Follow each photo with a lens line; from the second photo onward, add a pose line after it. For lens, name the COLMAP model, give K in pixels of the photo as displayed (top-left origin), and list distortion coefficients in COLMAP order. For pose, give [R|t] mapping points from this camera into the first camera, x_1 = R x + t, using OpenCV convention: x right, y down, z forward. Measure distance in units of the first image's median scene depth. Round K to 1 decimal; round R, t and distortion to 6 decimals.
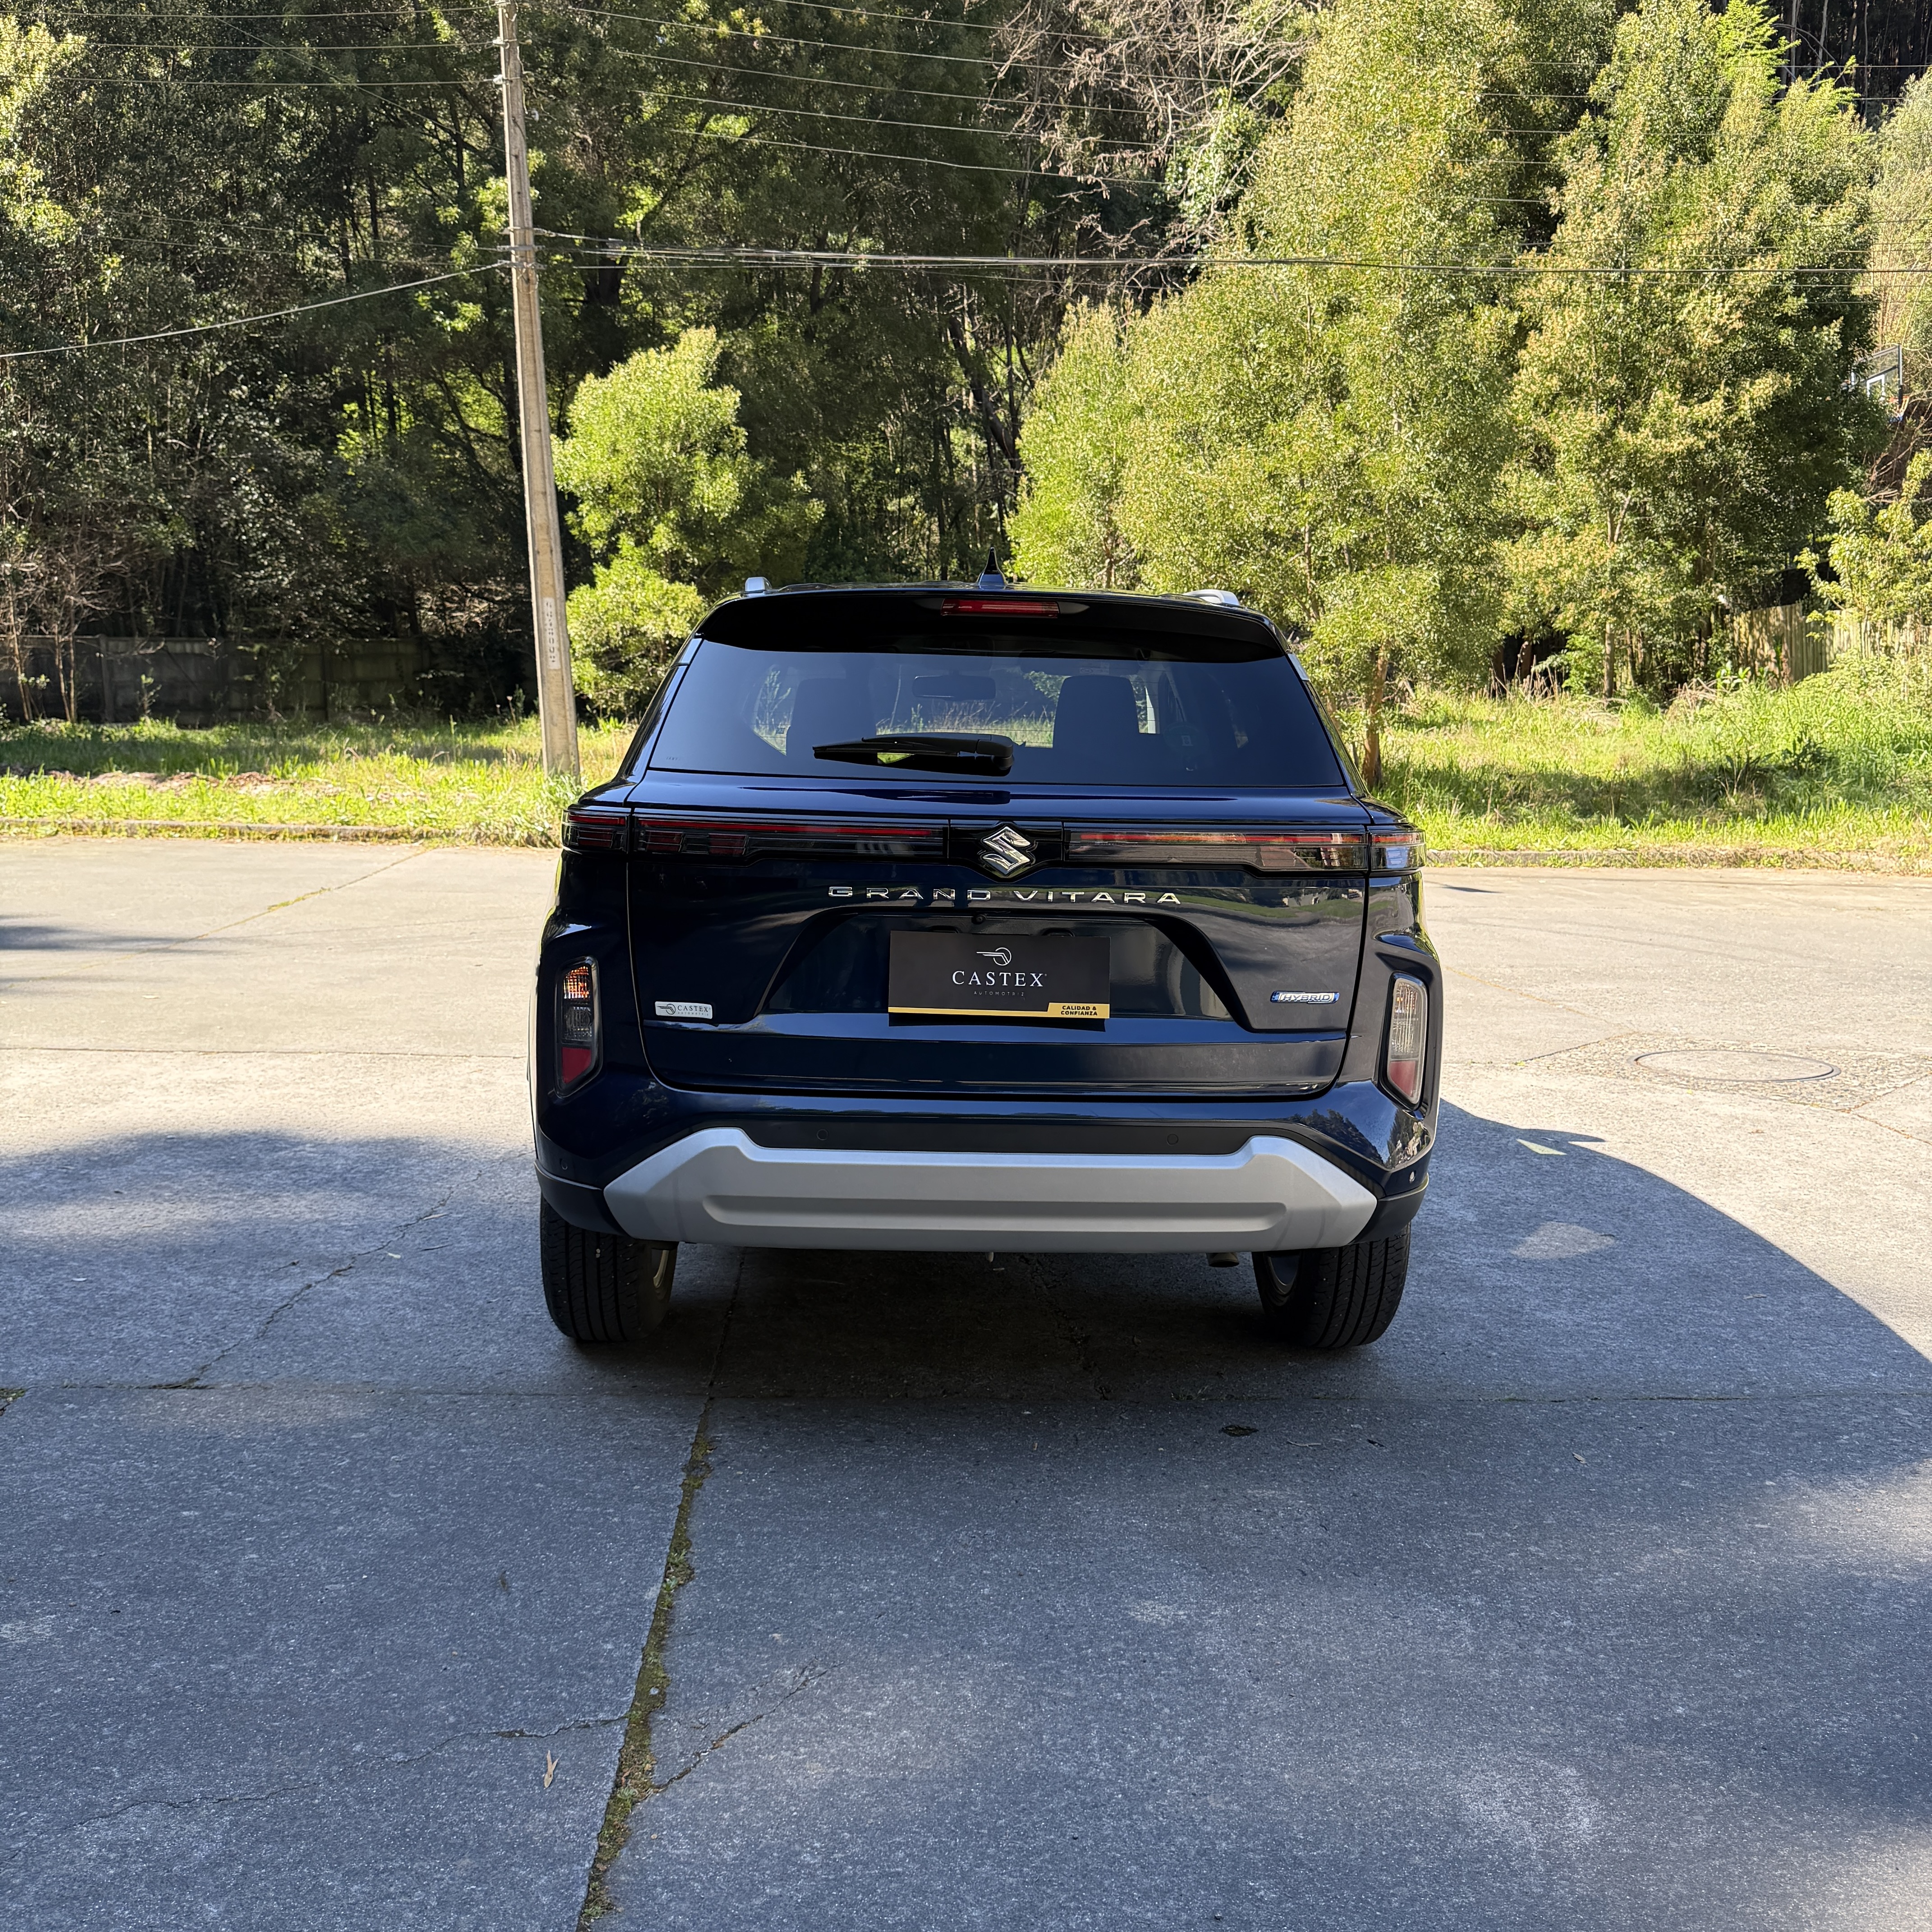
lens RADIAL K [[1829.4, 0, 966.0], [0, 1829.4, 966.0], [0, 0, 1]] dist [0.134557, -0.169128]
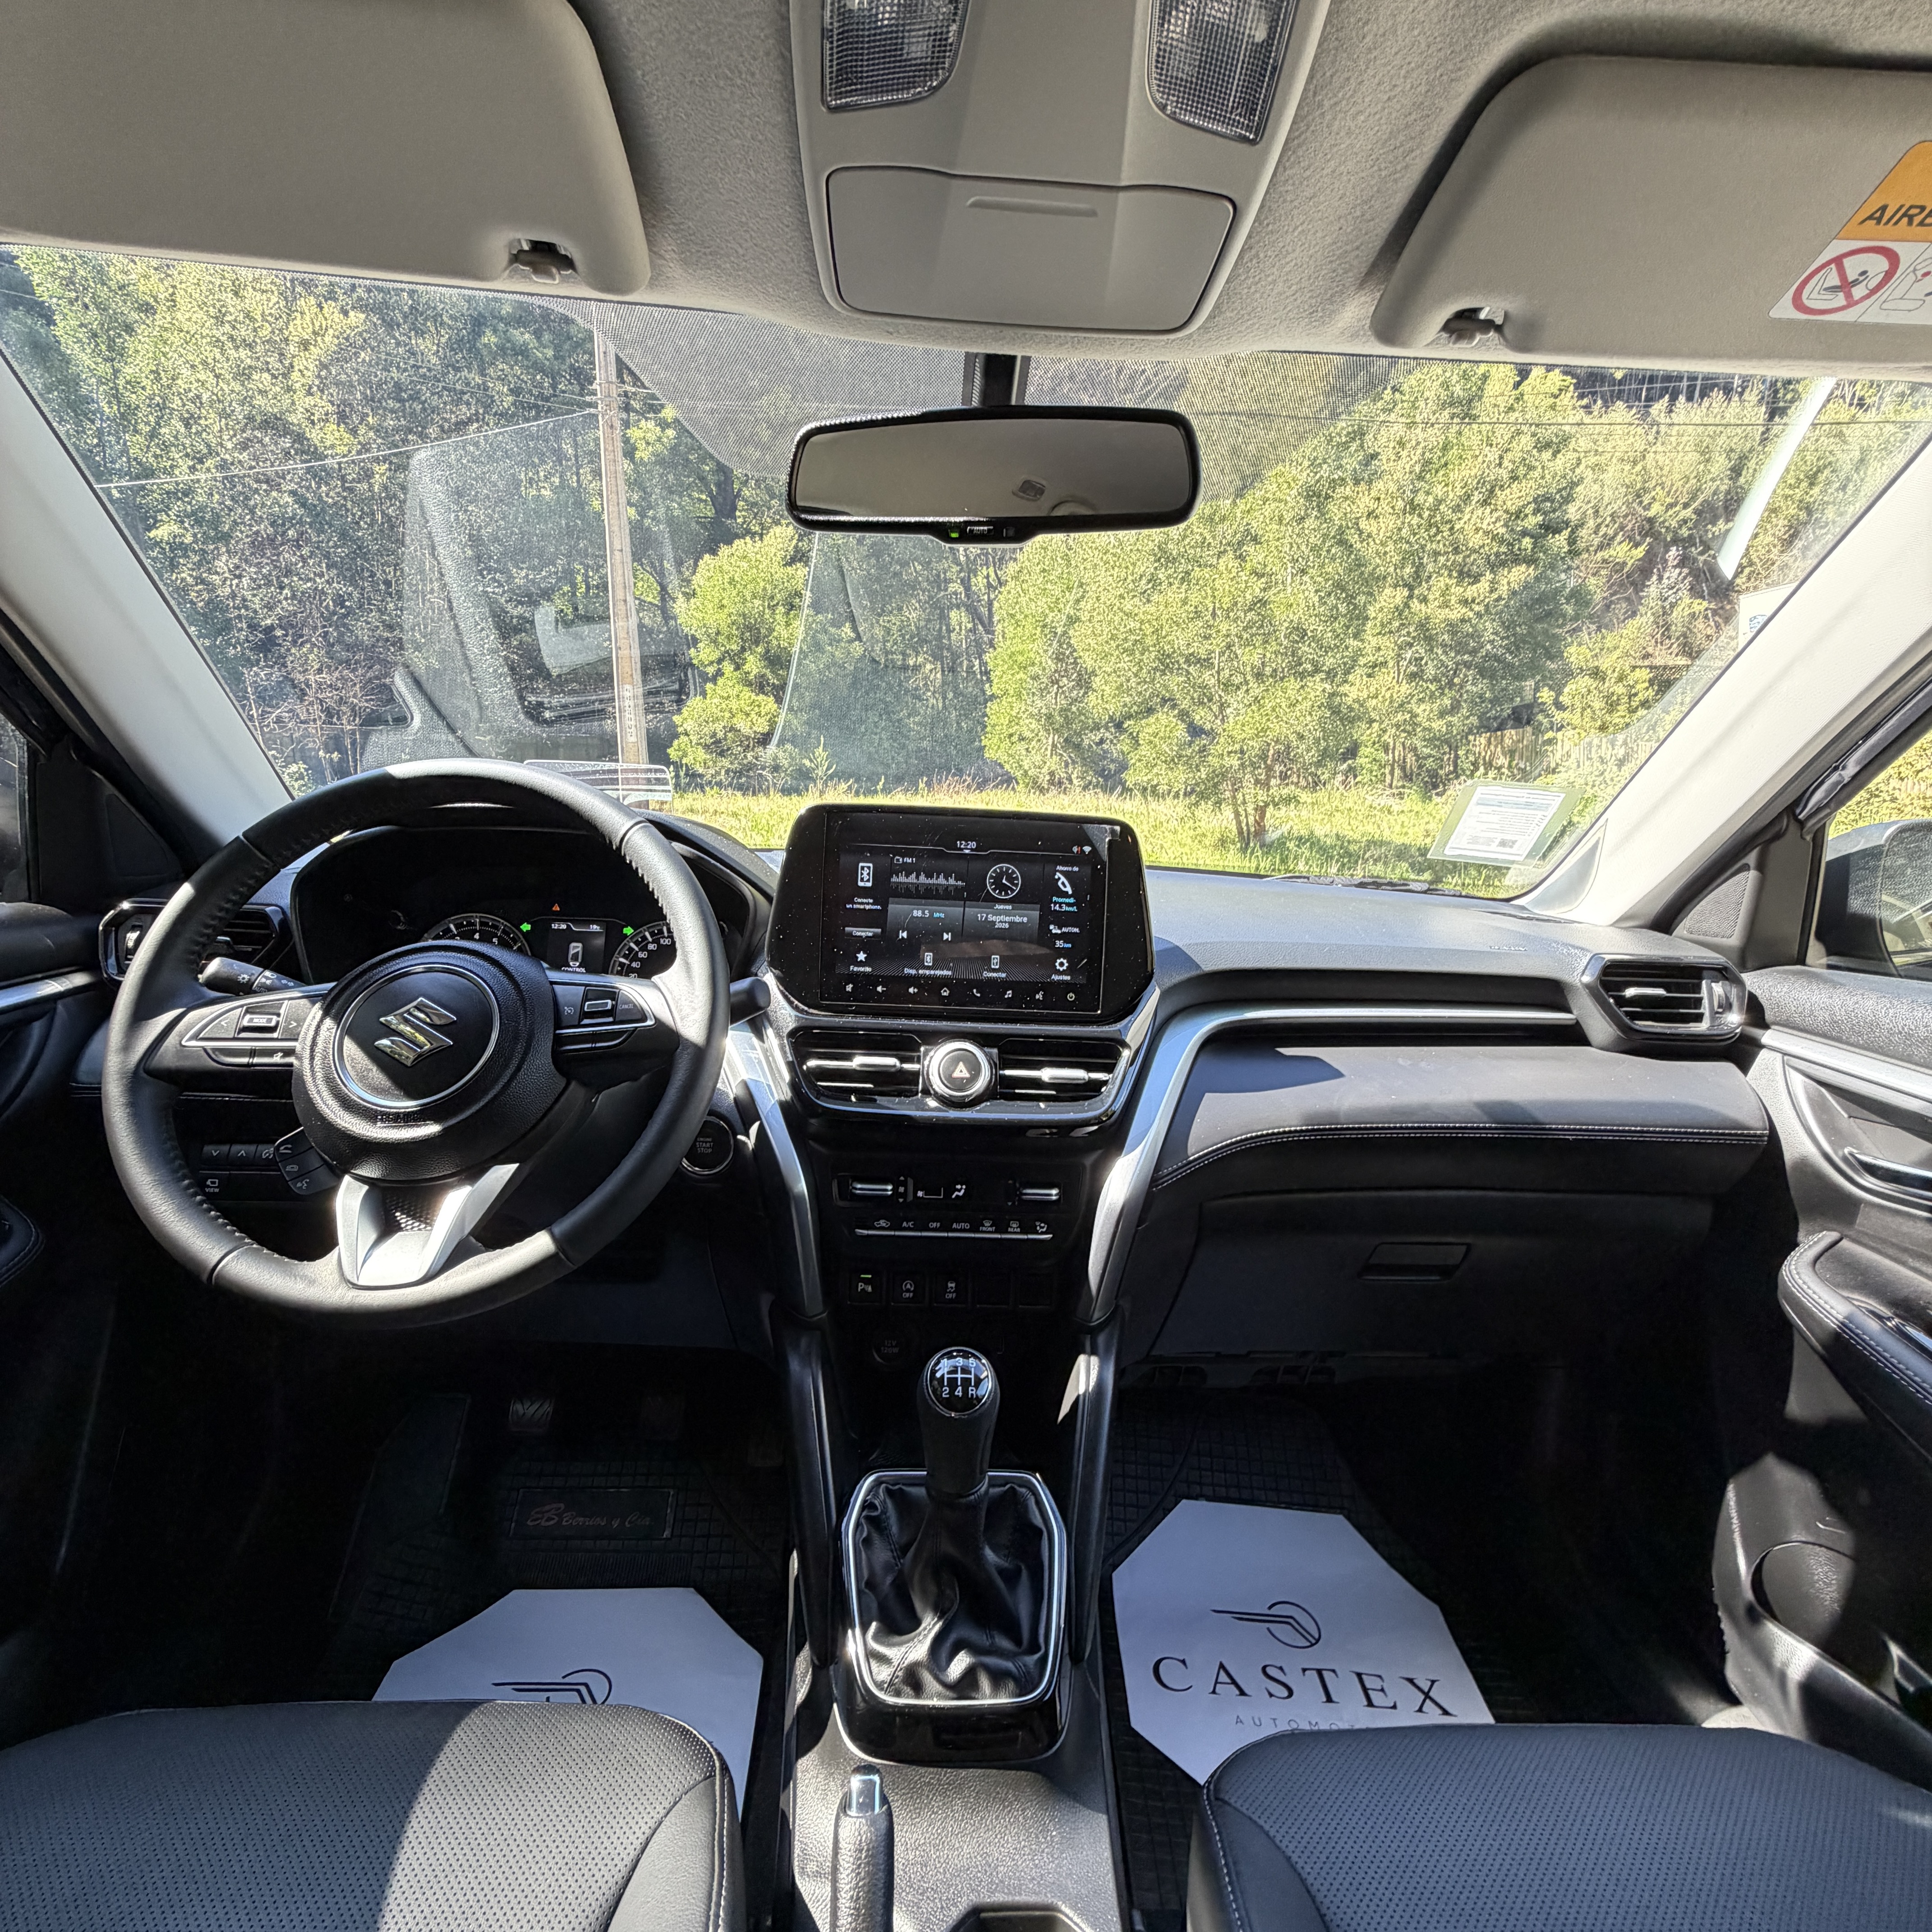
lens RADIAL K [[1031.9, 0, 966.0], [0, 1031.9, 966.0], [0, 0, 1]] dist [0.006573, -0.000721]
pose [[0.999709, 0.019487, 0.014225, -0.001784], [-0.019881, 0.999406, 0.028140, -0.020523], [-0.013668, -0.028415, 0.999503, 0.180262]]
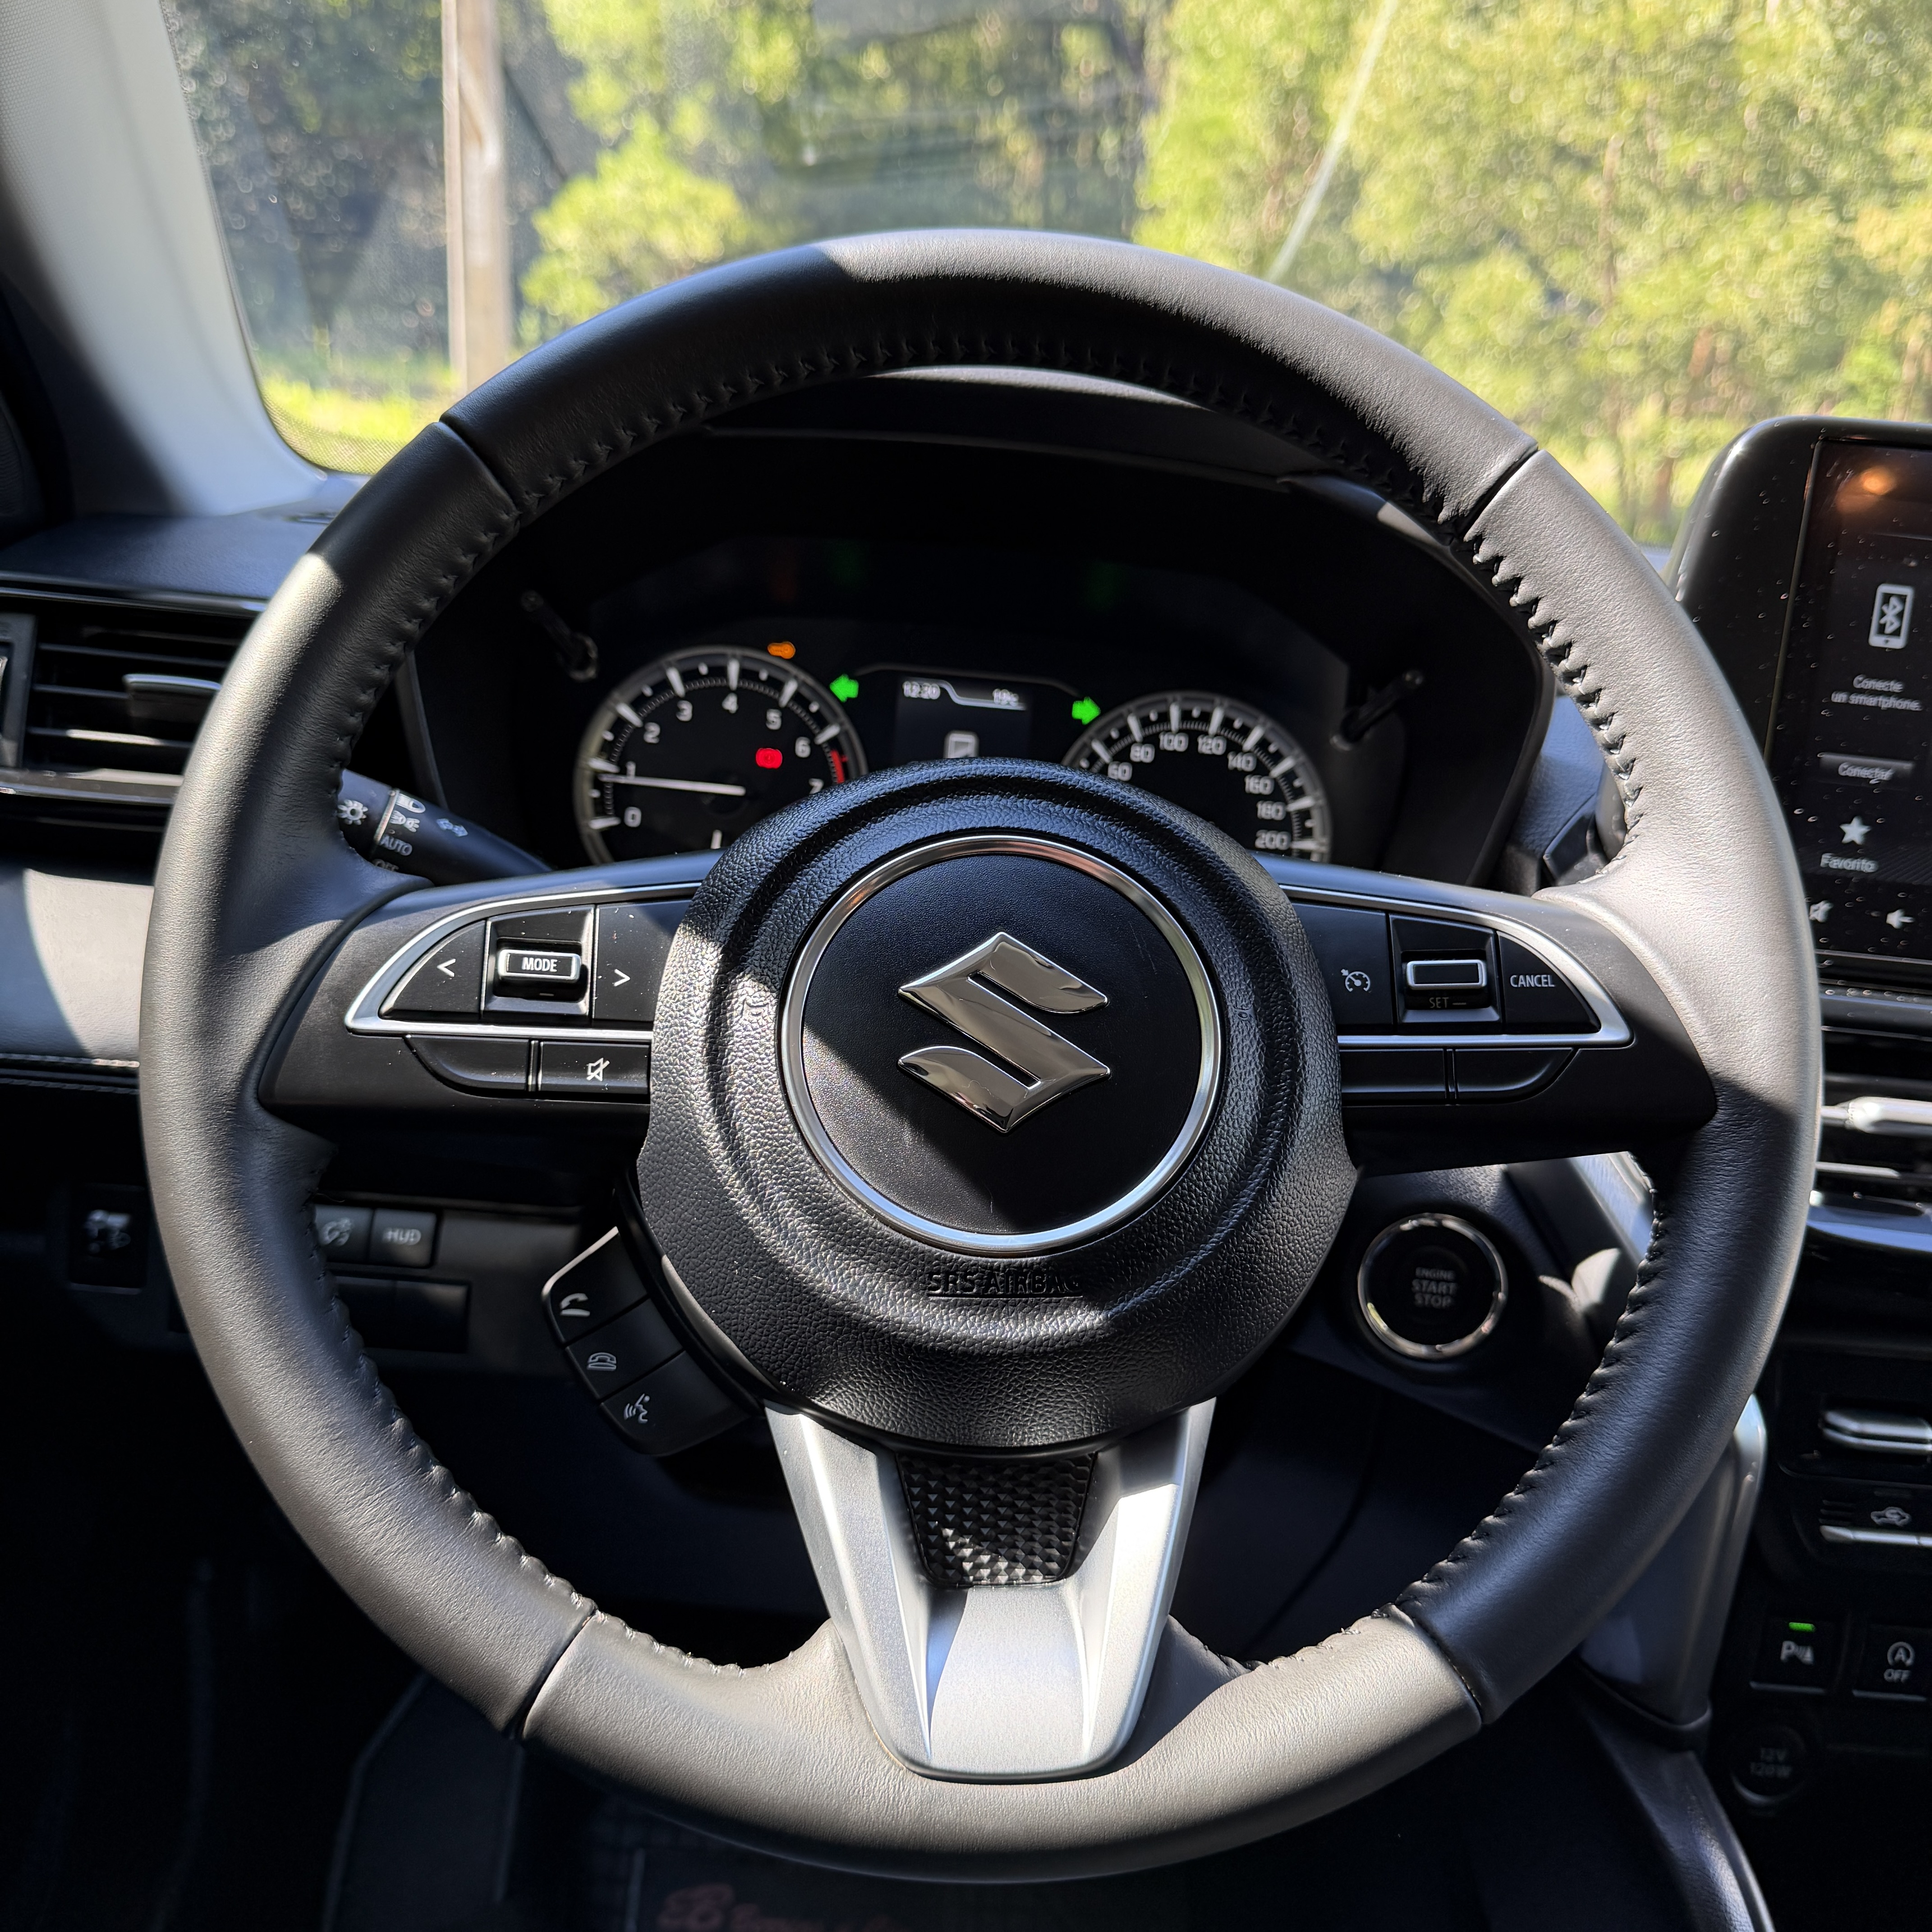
lens RADIAL K [[1860.7, 0, 998.0], [0, 1860.7, 976.2], [0, 0, 1]] dist [0.086841, -0.156642]
pose [[0.997112, 0.075876, 0.003116, -0.014765], [-0.075389, 0.984119, 0.160703, -0.020991], [0.009127, -0.160473, 0.986998, 0.189629]]
